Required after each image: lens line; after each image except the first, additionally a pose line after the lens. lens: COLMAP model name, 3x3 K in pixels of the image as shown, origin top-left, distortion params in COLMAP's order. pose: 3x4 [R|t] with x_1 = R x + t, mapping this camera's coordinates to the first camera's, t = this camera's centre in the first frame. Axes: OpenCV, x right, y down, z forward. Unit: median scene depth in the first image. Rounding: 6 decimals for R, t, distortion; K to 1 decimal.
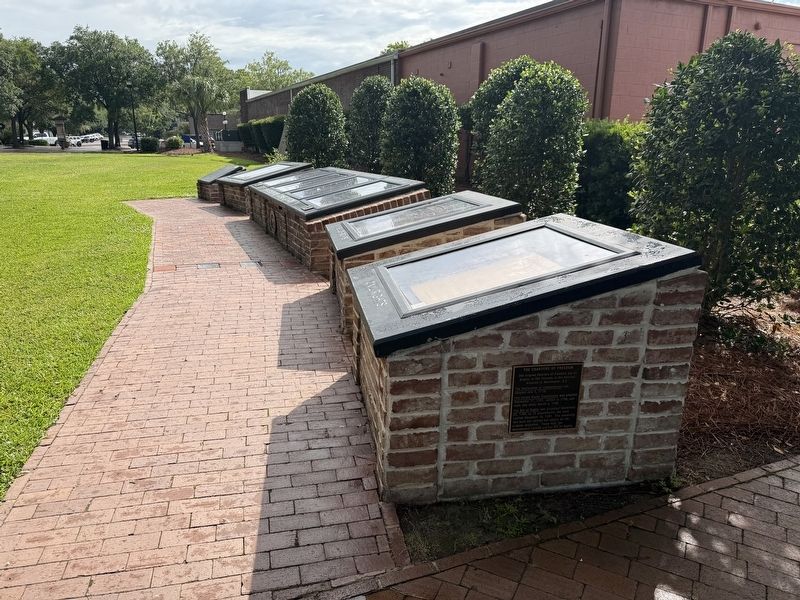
lens RADIAL K [[565.2, 0, 397.6], [0, 565.2, 298.0], [0, 0, 1]] dist [0.011261, -0.023458]
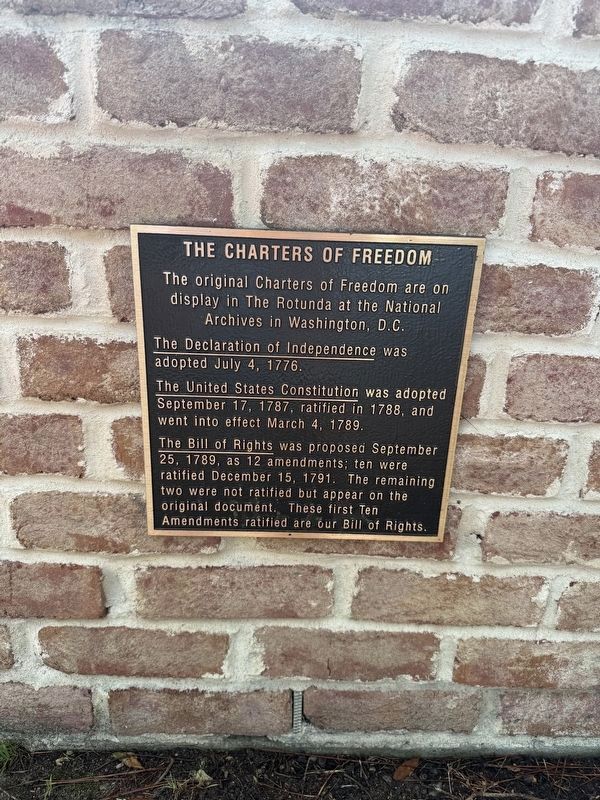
lens RADIAL K [[565.2, 0, 302.5], [0, 565.2, 402.6], [0, 0, 1]] dist [0.011261, -0.023458]
pose [[0.988689, 0.071741, -0.131706, 0.285783], [-0.061689, 0.994973, 0.078882, 0.157384], [0.136703, -0.069865, 0.988145, 0.759854]]
